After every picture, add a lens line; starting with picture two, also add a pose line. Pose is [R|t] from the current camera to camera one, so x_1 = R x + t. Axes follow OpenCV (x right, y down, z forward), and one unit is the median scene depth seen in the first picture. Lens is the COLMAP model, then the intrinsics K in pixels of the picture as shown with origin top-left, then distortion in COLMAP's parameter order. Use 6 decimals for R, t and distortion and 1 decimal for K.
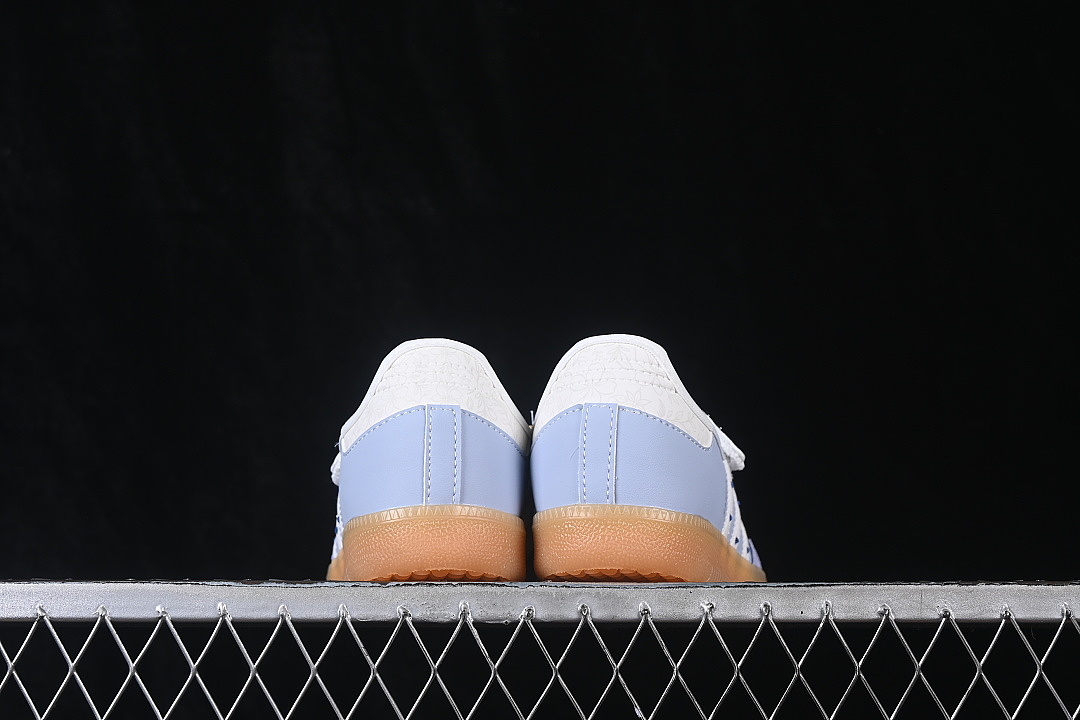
lens RADIAL K [[2321.9, 0, 543.0], [0, 2321.9, 361.4], [0, 0, 1]] dist [-0.023296, 0.000000]
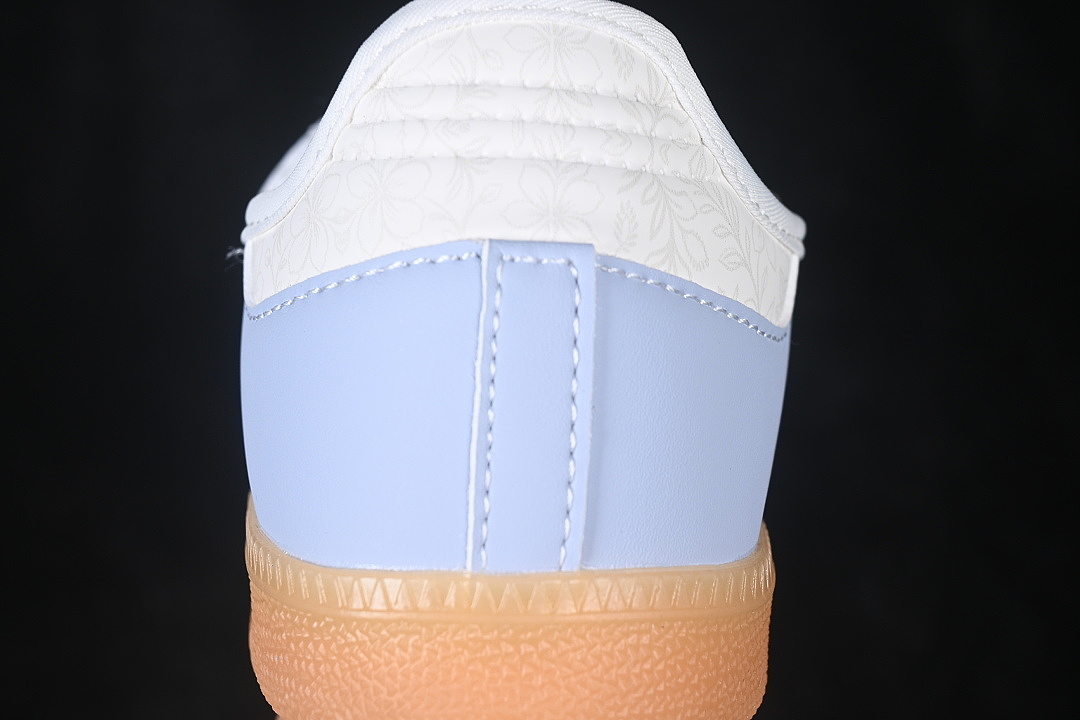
lens RADIAL K [[2321.9, 0, 539.7], [0, 2321.9, 360.0], [0, 0, 1]] dist [-0.023296, 0.000000]
pose [[0.997757, 0.049575, -0.044985, -0.028573], [-0.030304, 0.933679, 0.356826, -0.078273], [0.059692, -0.354663, 0.933087, 0.712833]]
